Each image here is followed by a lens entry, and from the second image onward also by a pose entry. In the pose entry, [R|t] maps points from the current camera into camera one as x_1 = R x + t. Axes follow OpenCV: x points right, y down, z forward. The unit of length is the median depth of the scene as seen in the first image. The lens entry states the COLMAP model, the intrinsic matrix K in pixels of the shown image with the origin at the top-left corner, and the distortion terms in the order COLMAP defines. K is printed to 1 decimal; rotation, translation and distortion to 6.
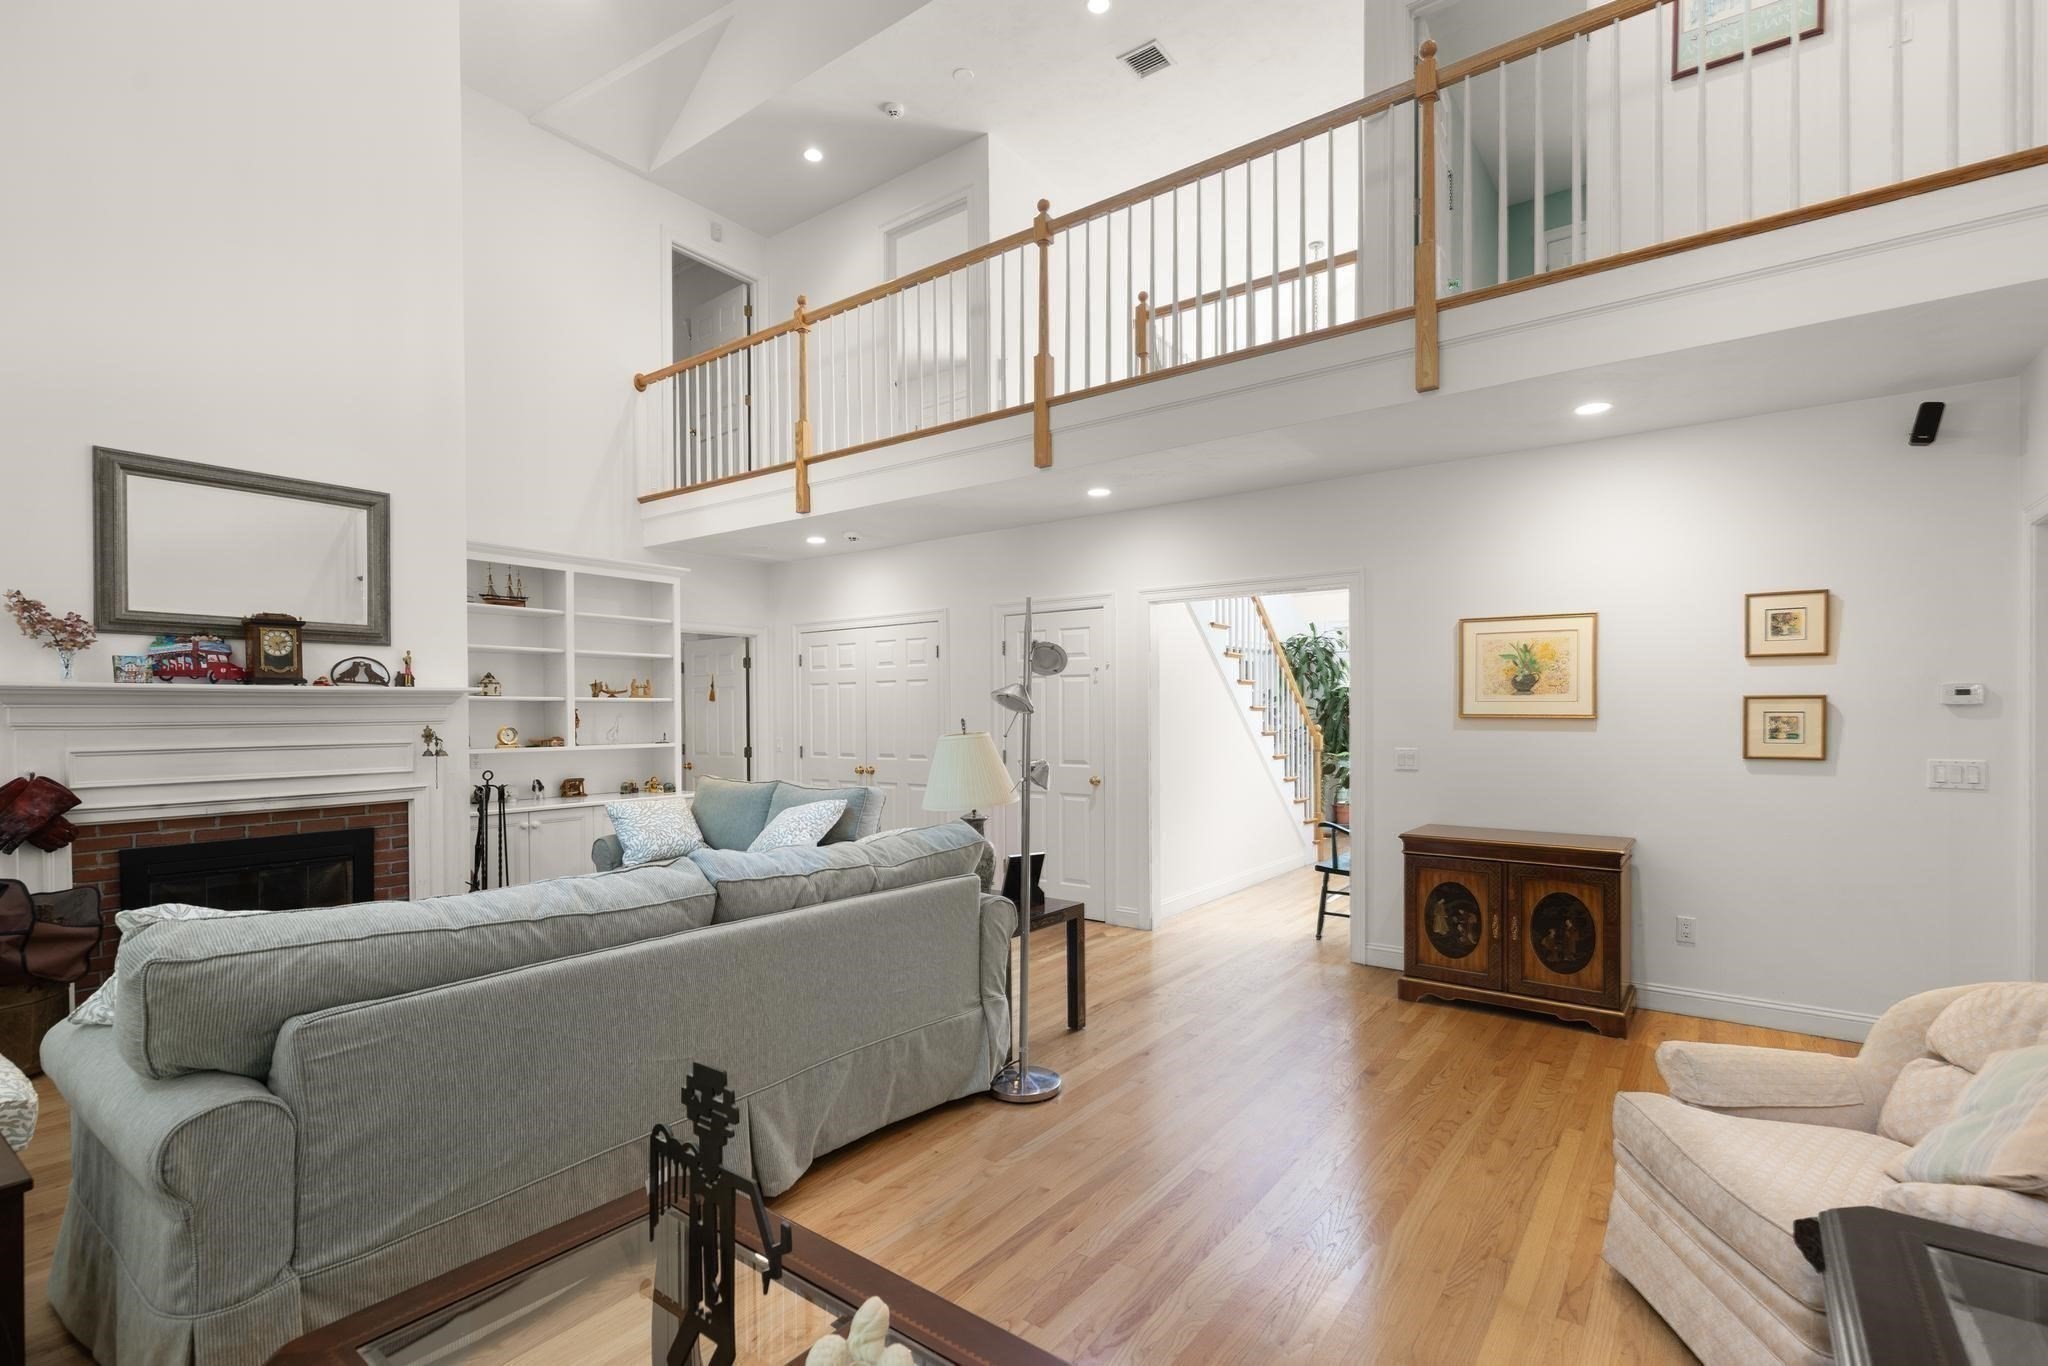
lens RADIAL K [[939.3, 0, 1030.5], [0, 939.3, 713.3], [0, 0, 1]] dist [0.013640, -0.005765]
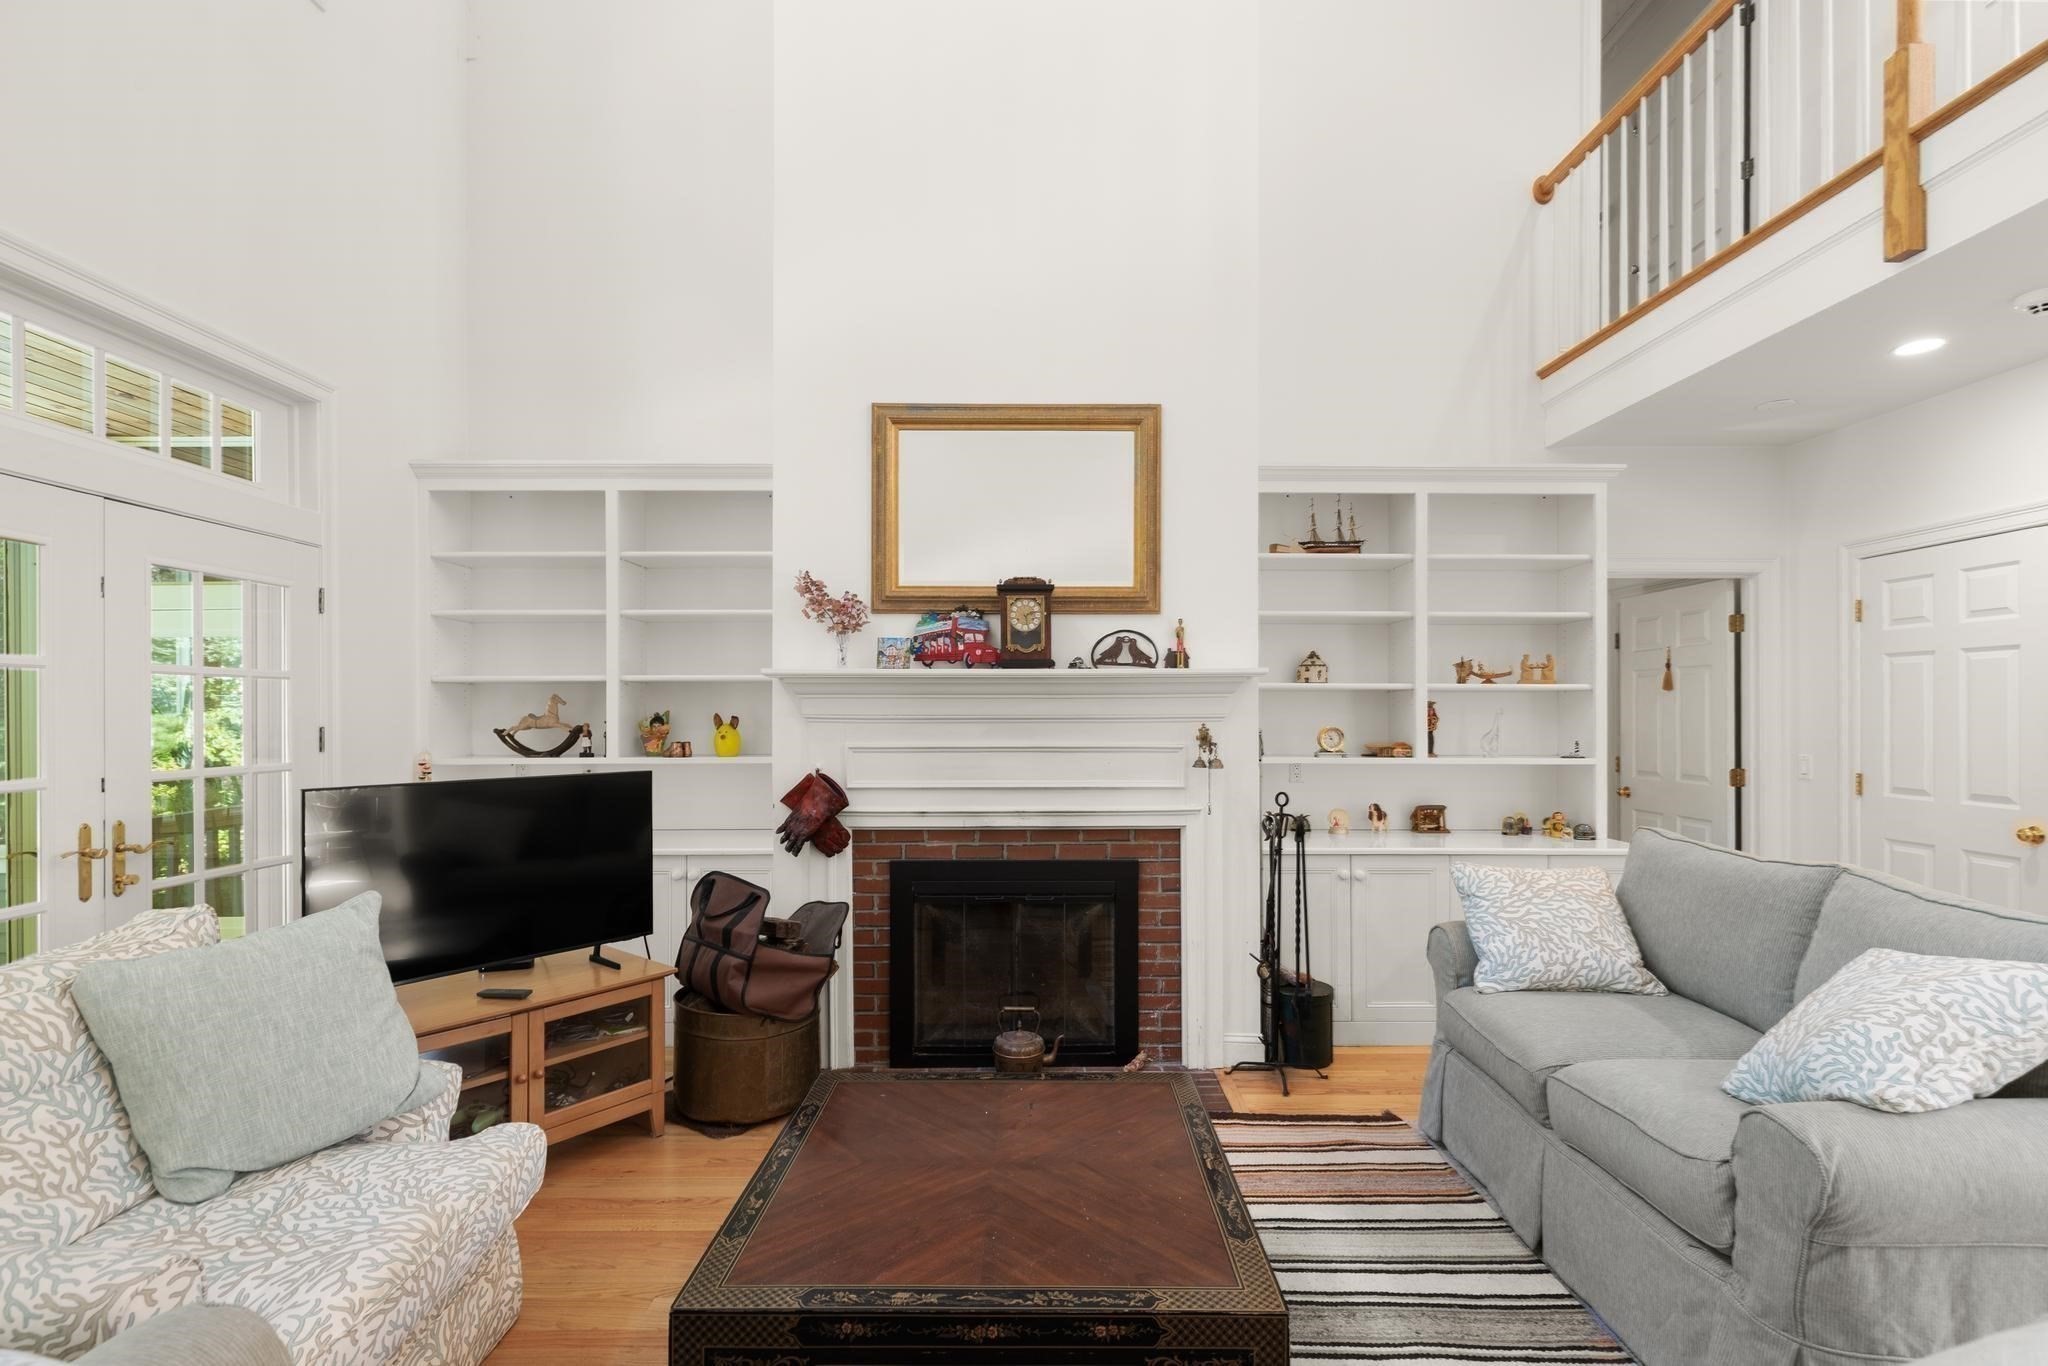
lens RADIAL K [[939.3, 0, 1030.5], [0, 939.3, 713.3], [0, 0, 1]] dist [0.013640, -0.005765]
pose [[0.603944, 0.007113, -0.796995, -0.158181], [-0.005645, 0.999973, 0.004646, 0.002813], [0.797007, 0.001693, 0.603968, 0.476912]]
